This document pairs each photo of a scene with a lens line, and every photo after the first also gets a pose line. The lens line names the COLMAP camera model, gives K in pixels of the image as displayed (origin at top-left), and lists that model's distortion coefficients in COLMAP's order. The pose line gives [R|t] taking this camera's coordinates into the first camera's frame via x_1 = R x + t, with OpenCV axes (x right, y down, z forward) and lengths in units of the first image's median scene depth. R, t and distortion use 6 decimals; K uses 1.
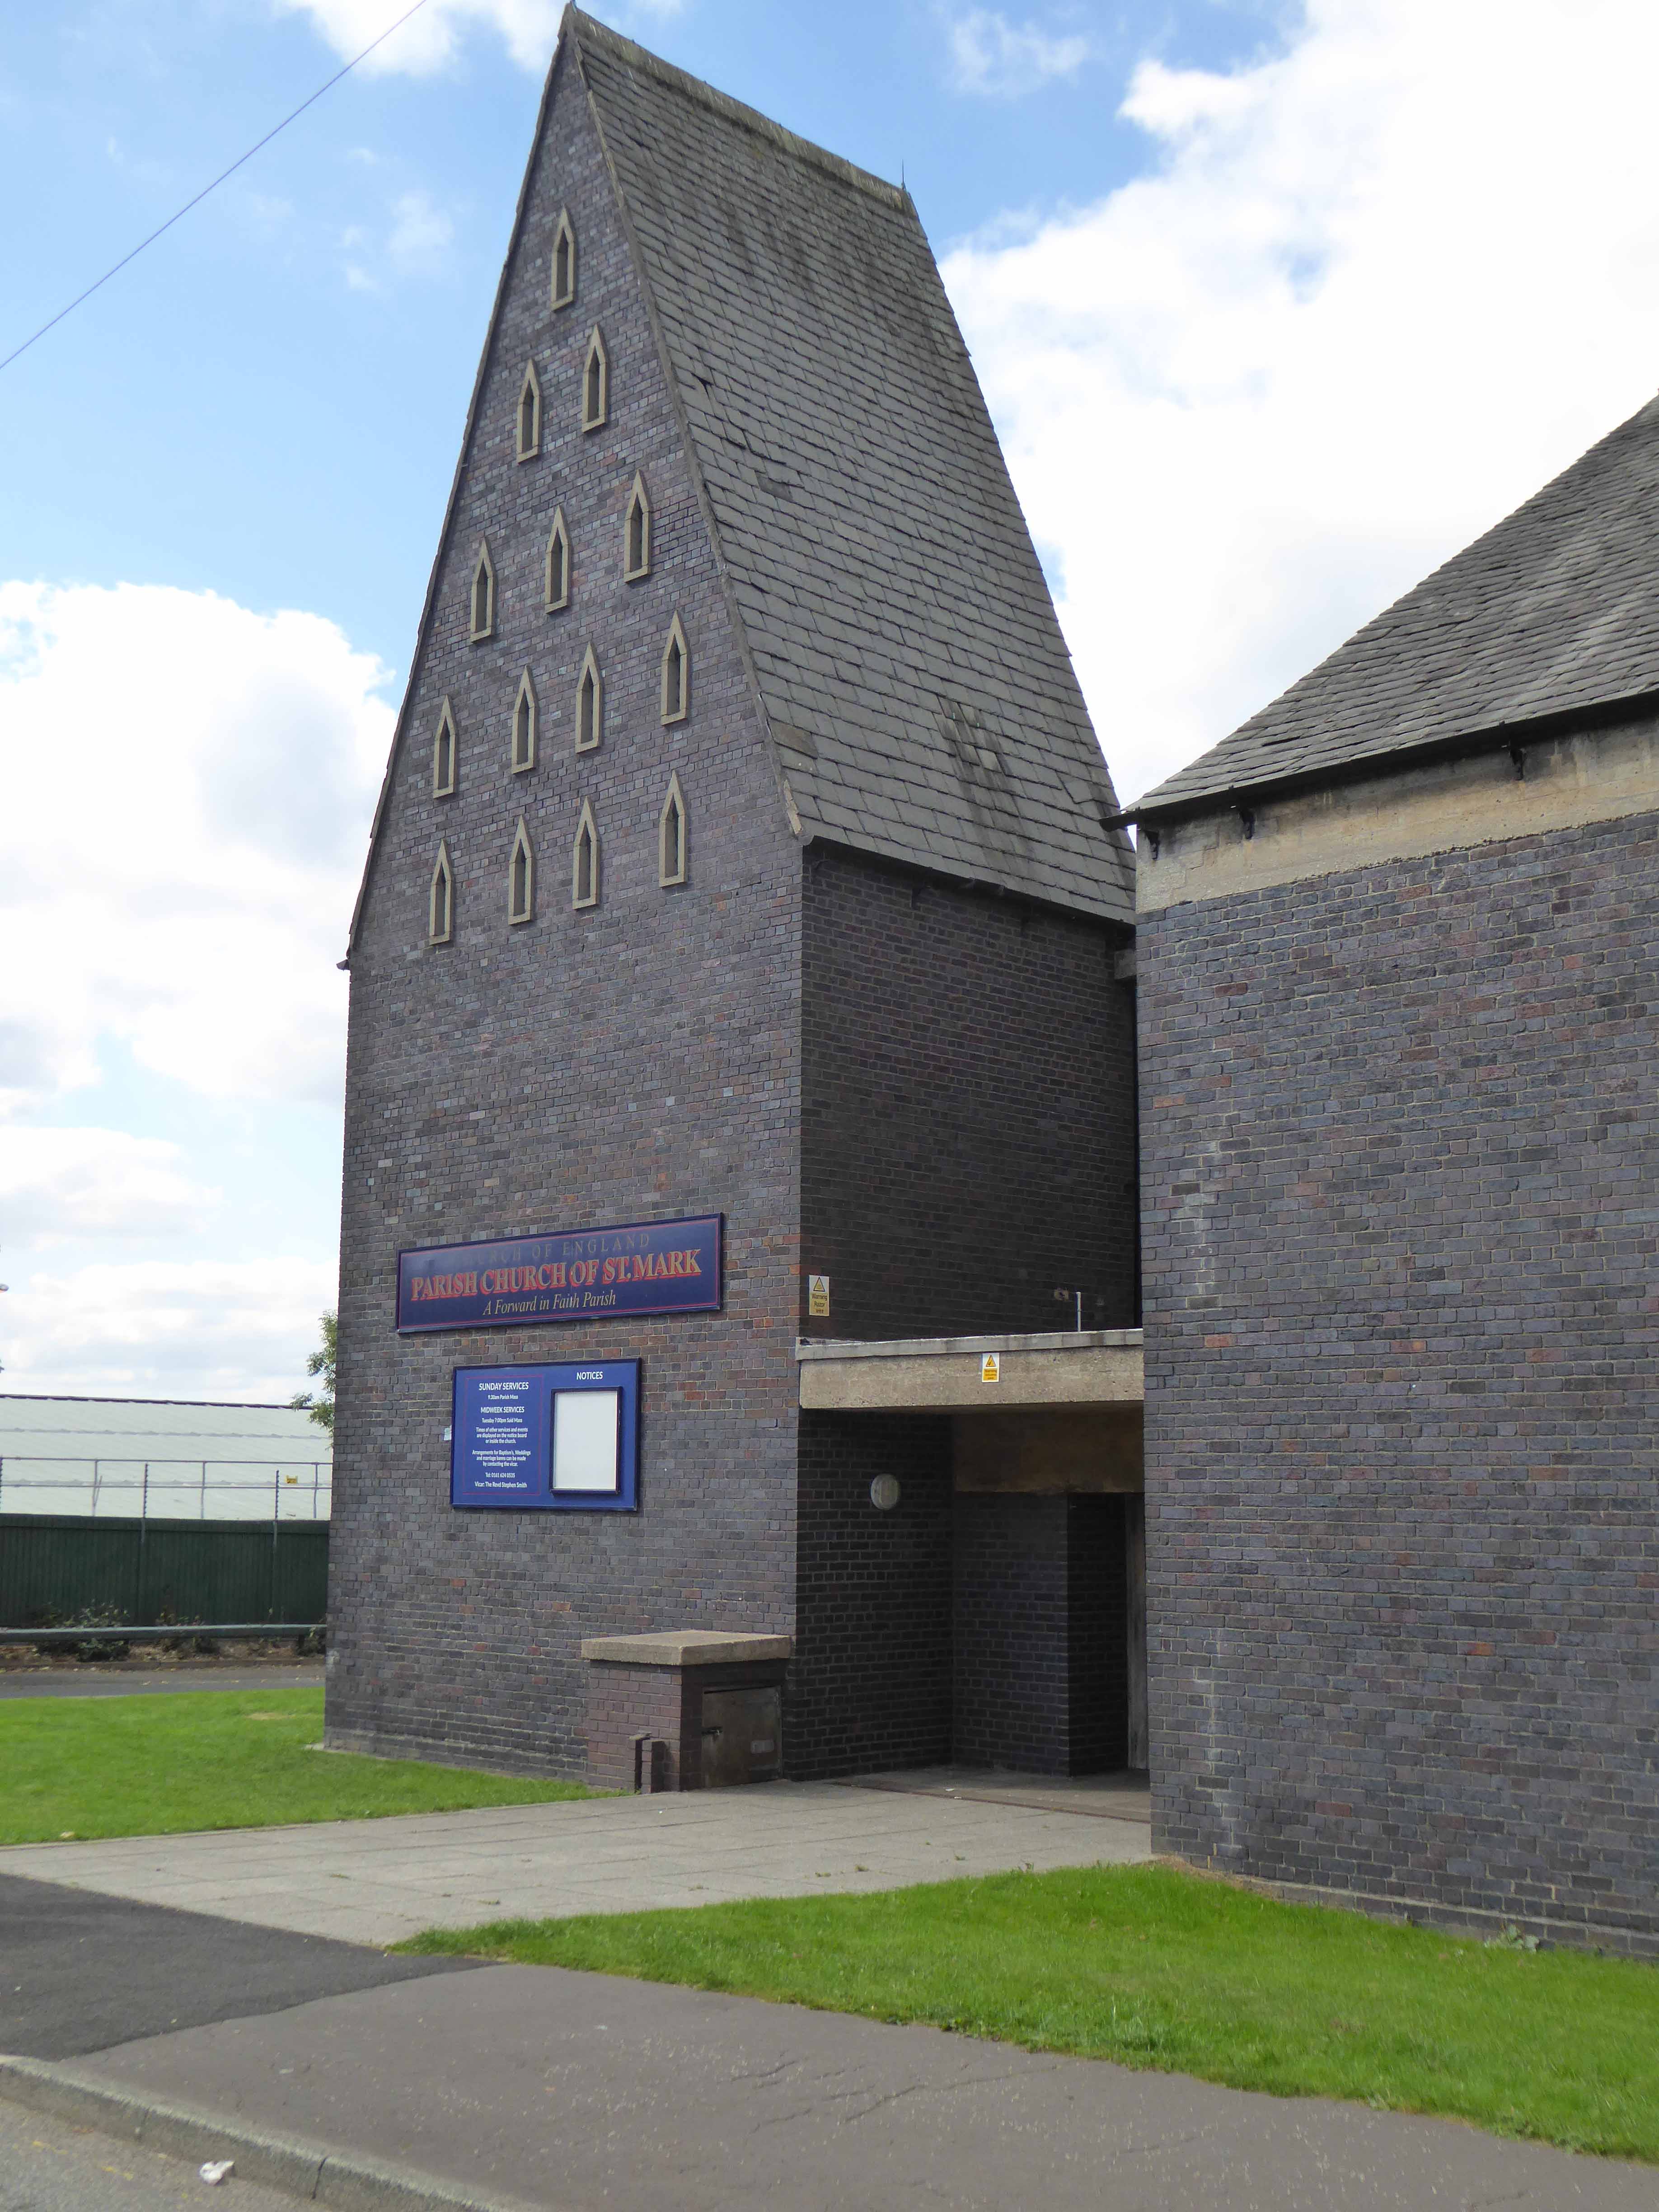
lens RADIAL K [[2500.7, 0, 829.5], [0, 2500.7, 1106.0], [0, 0, 1]] dist [-0.010506, -0.009922]
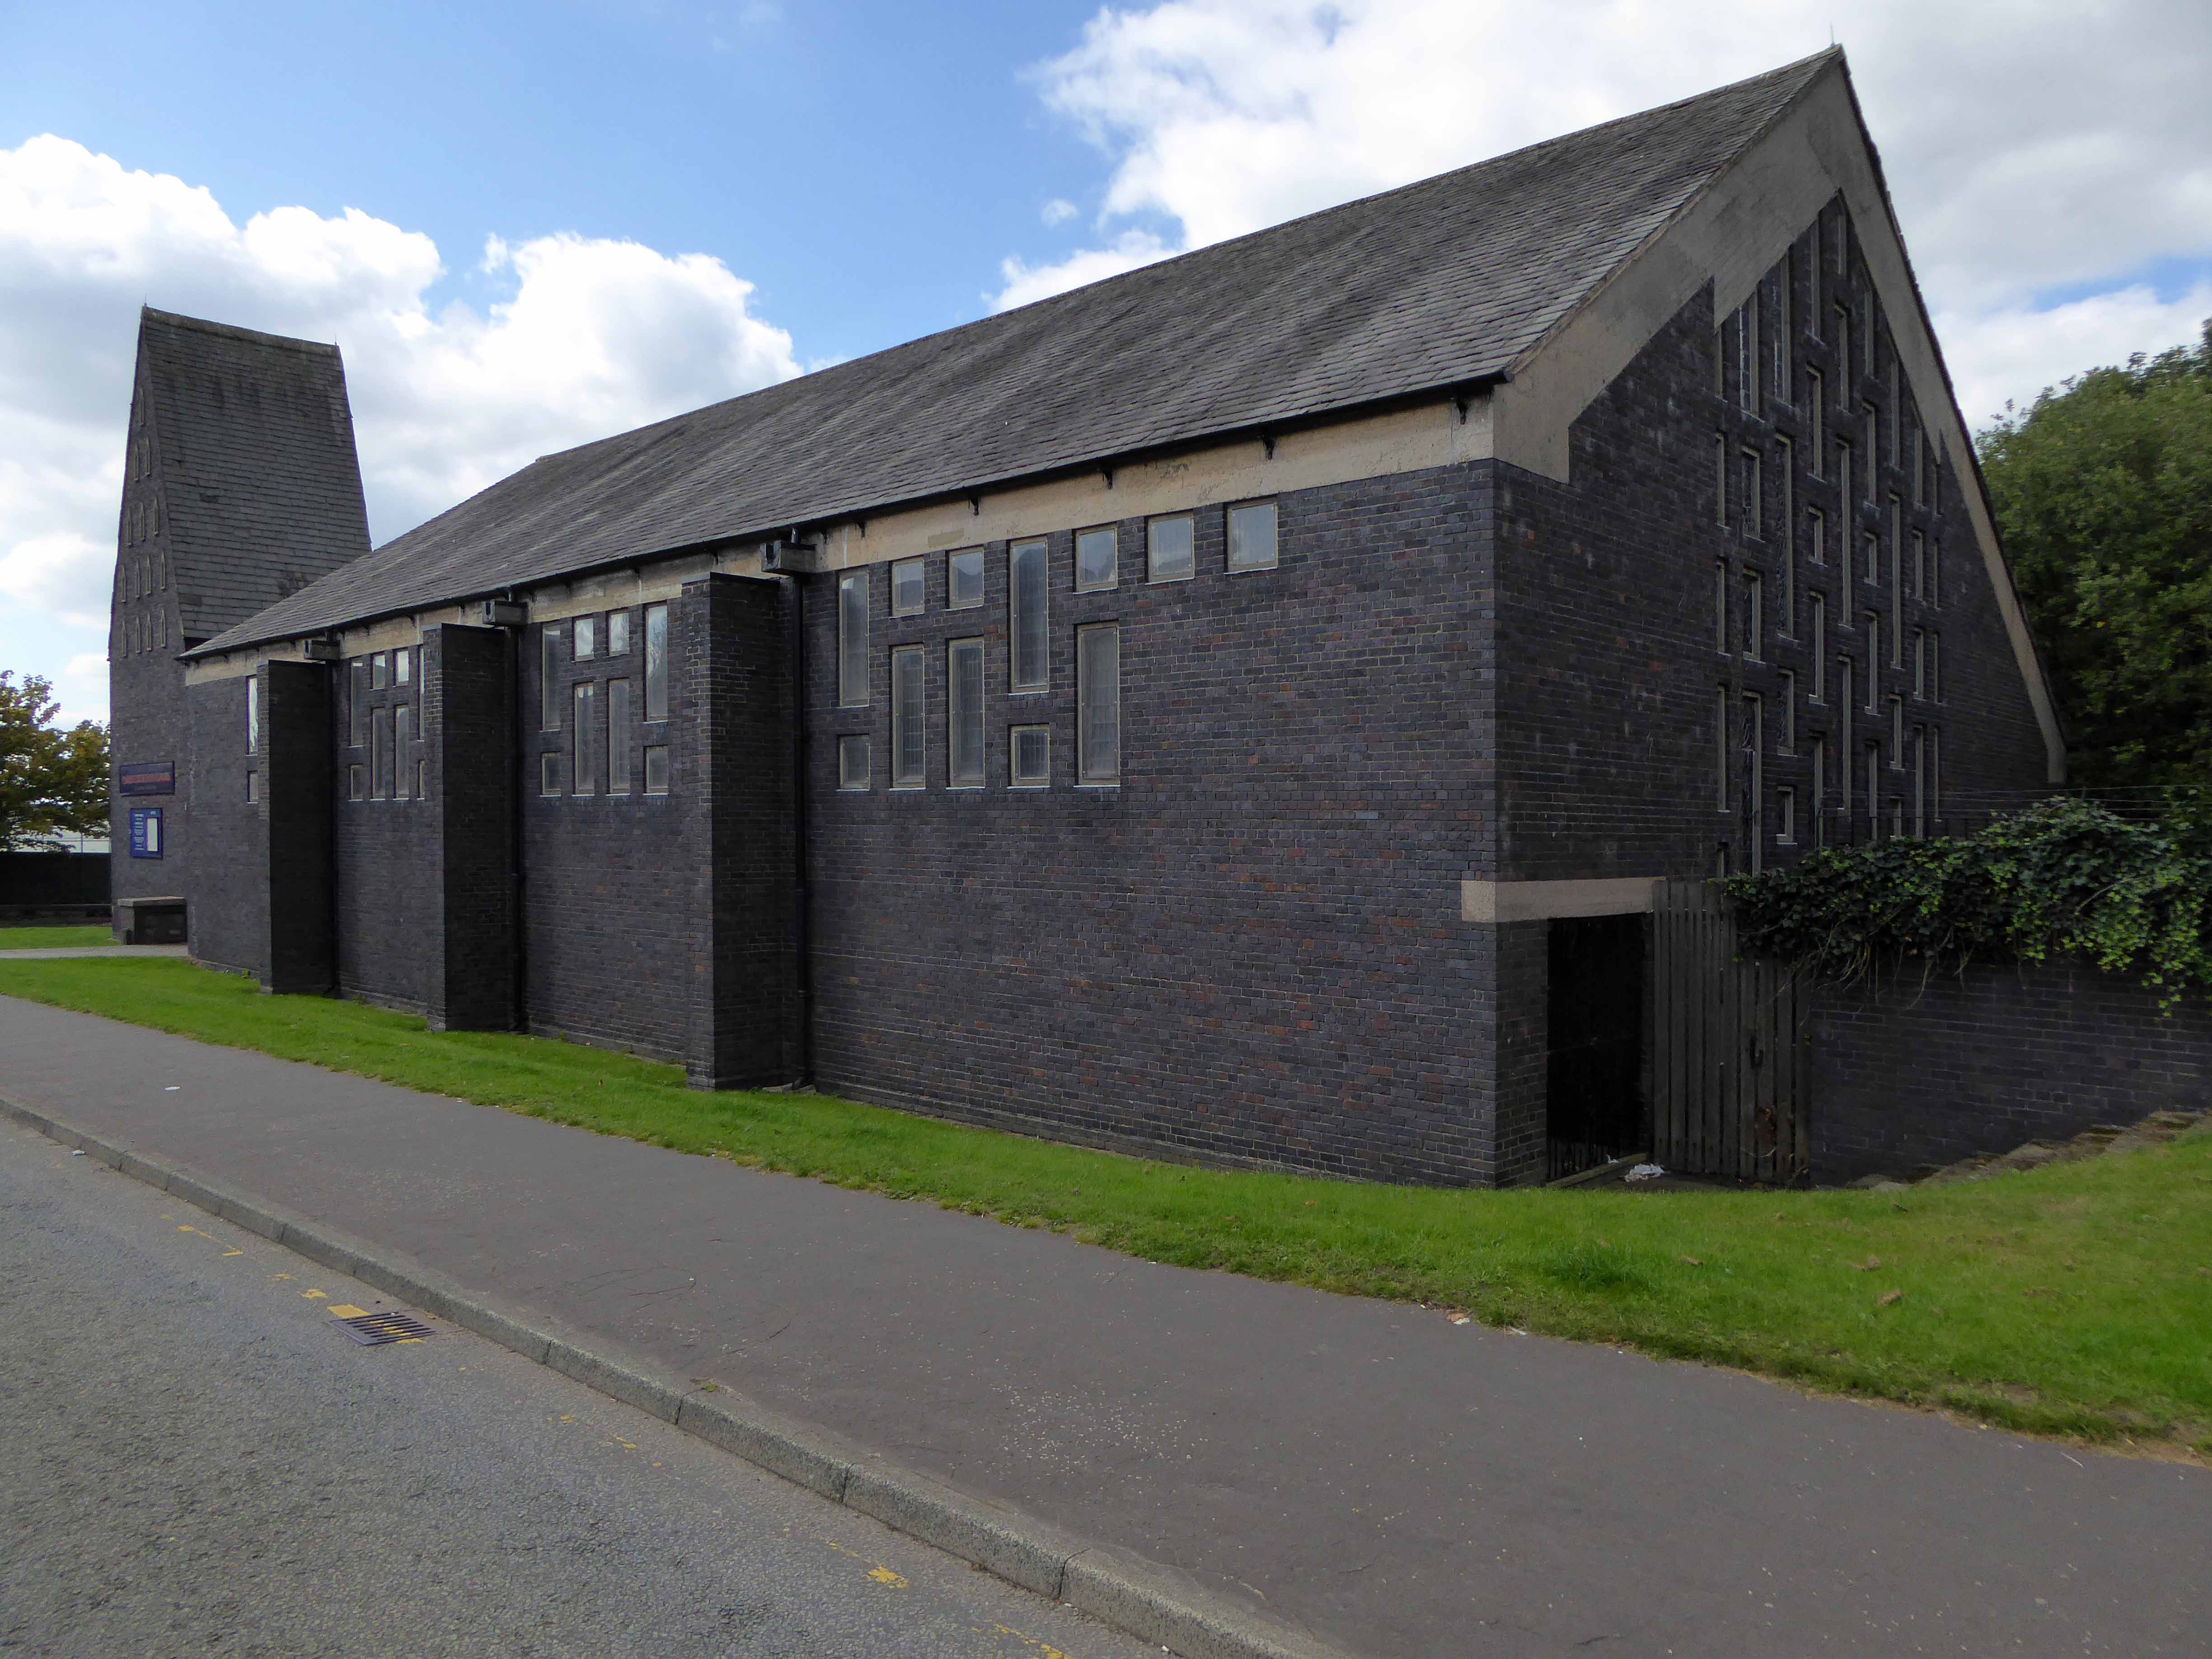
lens RADIAL K [[1586.3, 0, 1106.0], [0, 1586.3, 829.5], [0, 0, 1]] dist [-0.015347, -0.003612]
pose [[0.999891, -0.008373, 0.012184, 0.970064], [0.006303, 0.986938, 0.160976, -0.160455], [-0.013373, -0.160882, 0.986883, -0.831942]]
